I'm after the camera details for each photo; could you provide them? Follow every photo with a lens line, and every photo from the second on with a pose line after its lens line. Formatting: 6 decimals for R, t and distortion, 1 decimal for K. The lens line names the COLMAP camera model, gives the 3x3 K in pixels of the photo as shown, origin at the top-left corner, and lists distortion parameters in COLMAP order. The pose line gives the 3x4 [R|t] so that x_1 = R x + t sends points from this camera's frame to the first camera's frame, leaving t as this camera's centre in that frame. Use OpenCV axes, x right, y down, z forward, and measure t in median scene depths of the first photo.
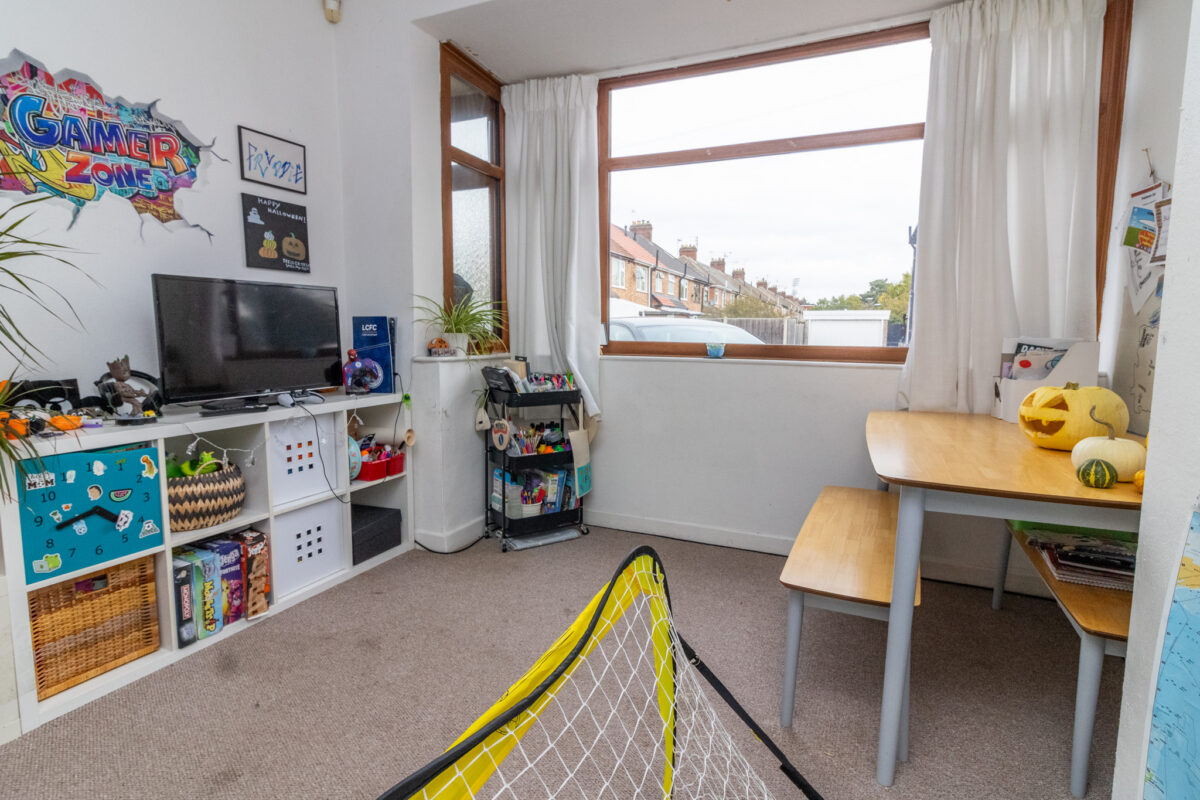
lens RADIAL K [[597.7, 0, 597.5], [0, 597.7, 395.4], [0, 0, 1]] dist [-0.001516, 0.000475]
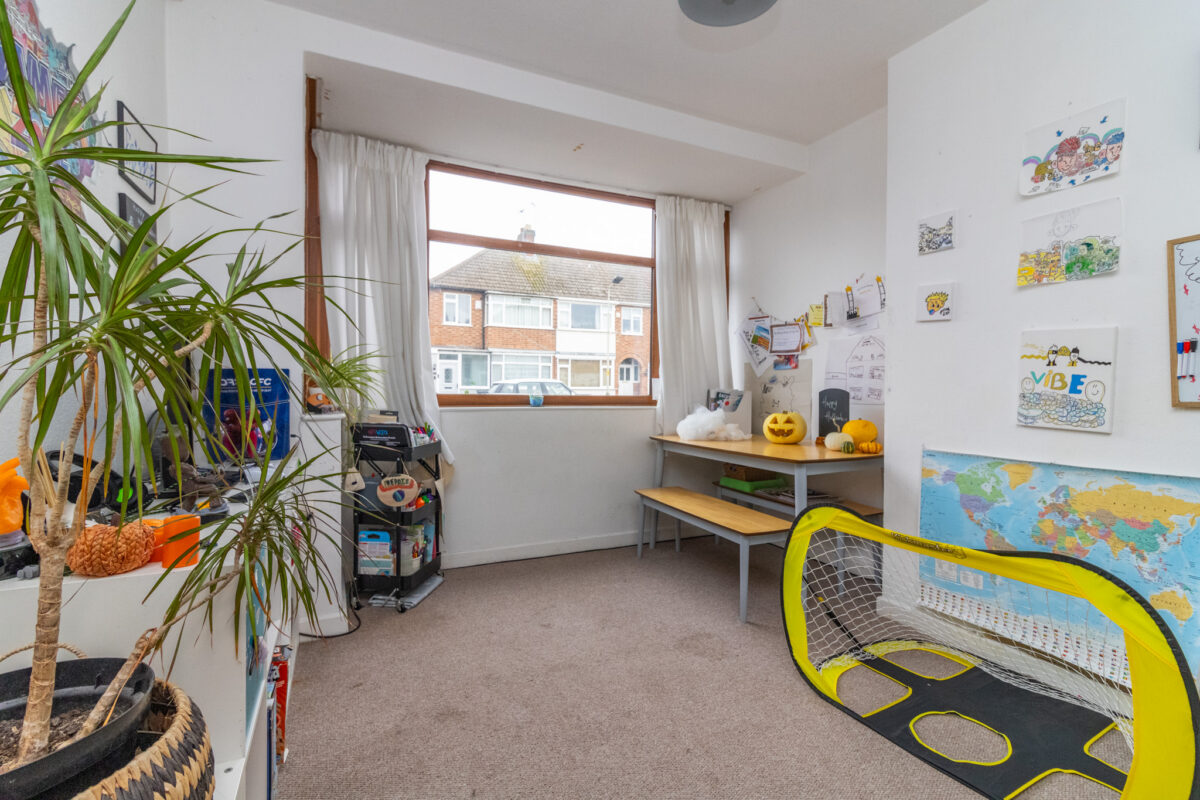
lens RADIAL K [[563.9, 0, 600.3], [0, 563.9, 394.3], [0, 0, 1]] dist [0.001763, -0.000461]
pose [[0.638241, -0.013838, 0.769712, -0.627903], [0.079695, 0.995654, -0.048182, -0.019923], [-0.765700, 0.092094, 0.636570, 0.135571]]
